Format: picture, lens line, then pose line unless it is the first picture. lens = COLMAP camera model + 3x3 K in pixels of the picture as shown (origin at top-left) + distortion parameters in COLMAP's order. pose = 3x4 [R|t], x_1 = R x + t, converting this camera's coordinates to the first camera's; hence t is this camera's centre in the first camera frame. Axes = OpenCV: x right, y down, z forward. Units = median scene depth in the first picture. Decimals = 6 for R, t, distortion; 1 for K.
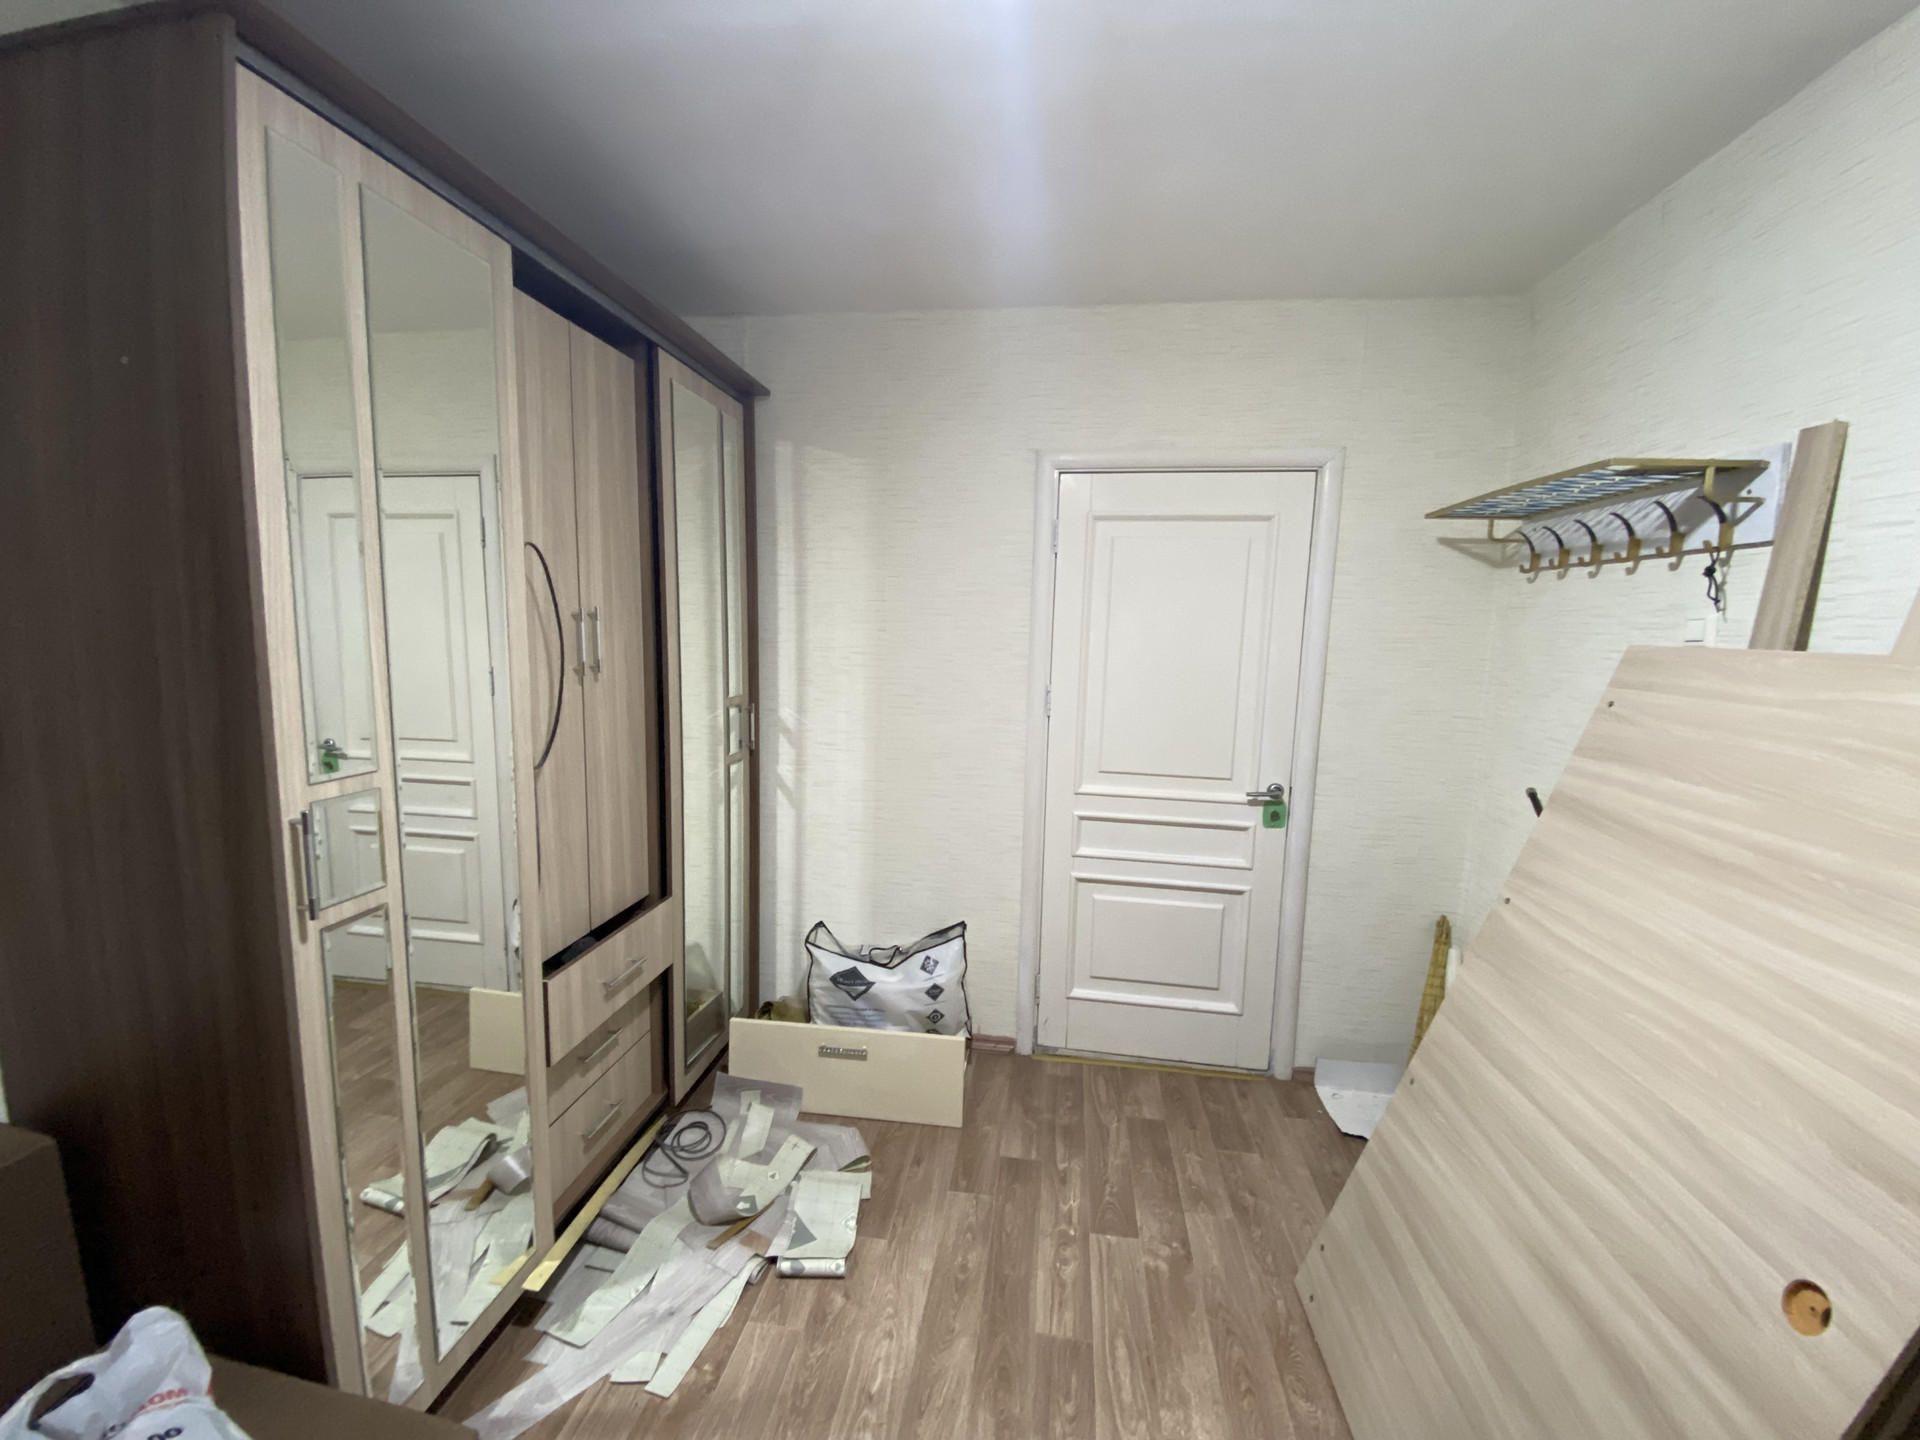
lens RADIAL K [[770.3, 0, 960.0], [0, 770.3, 720.0], [0, 0, 1]] dist [-0.000487, -0.000056]
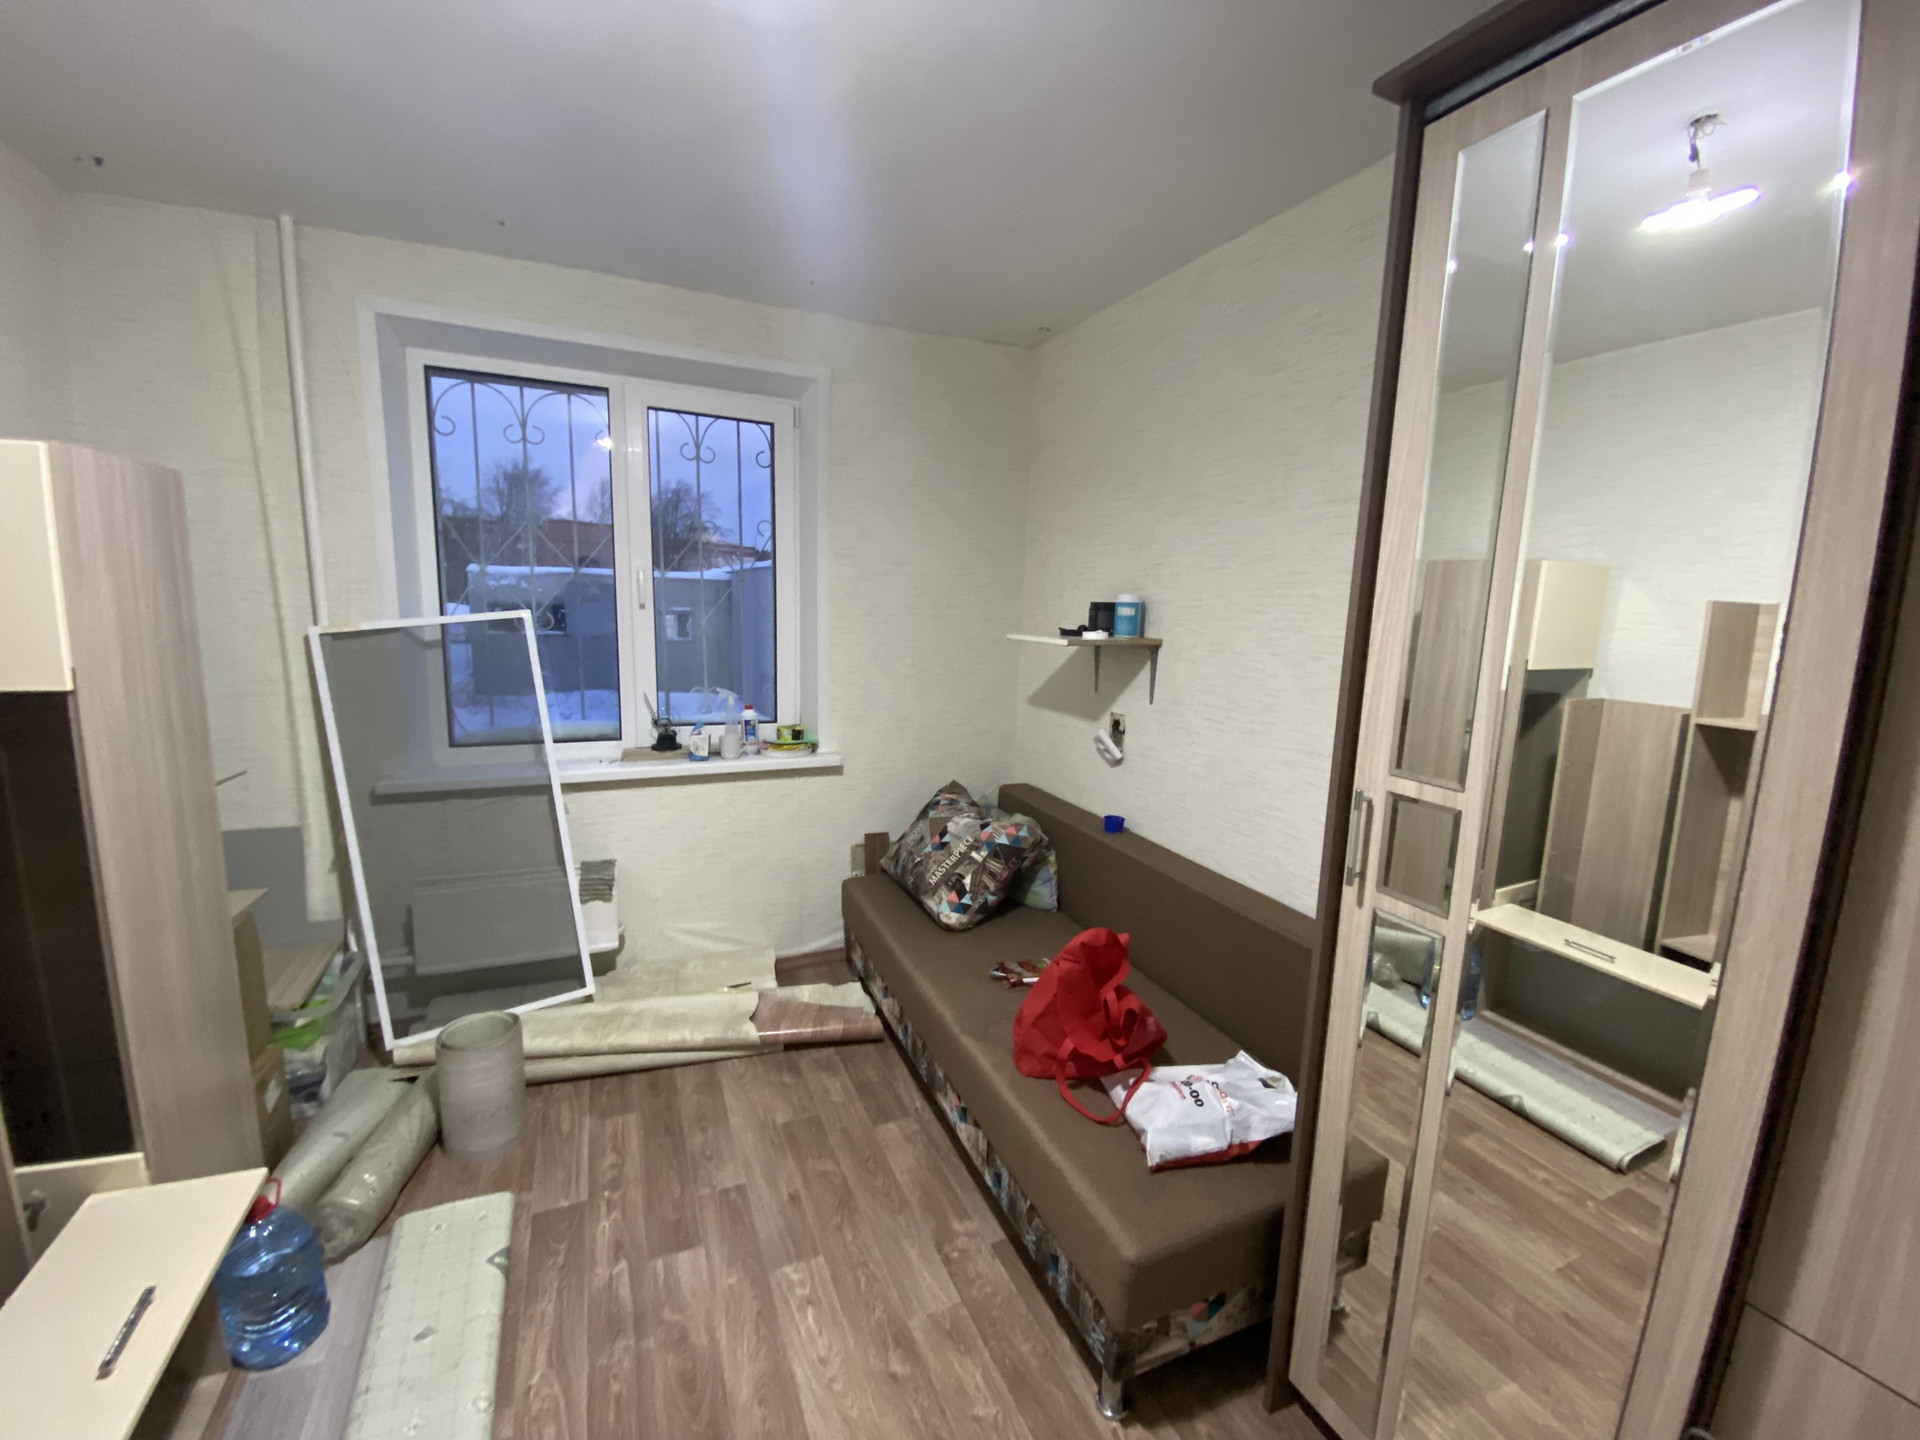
lens RADIAL K [[770.3, 0, 960.0], [0, 770.3, 720.0], [0, 0, 1]] dist [-0.000487, -0.000056]
pose [[-0.838232, 0.060796, -0.541913, 0.237437], [-0.099134, 0.960217, 0.261065, -0.218582], [0.536226, 0.272555, -0.798859, 1.682516]]
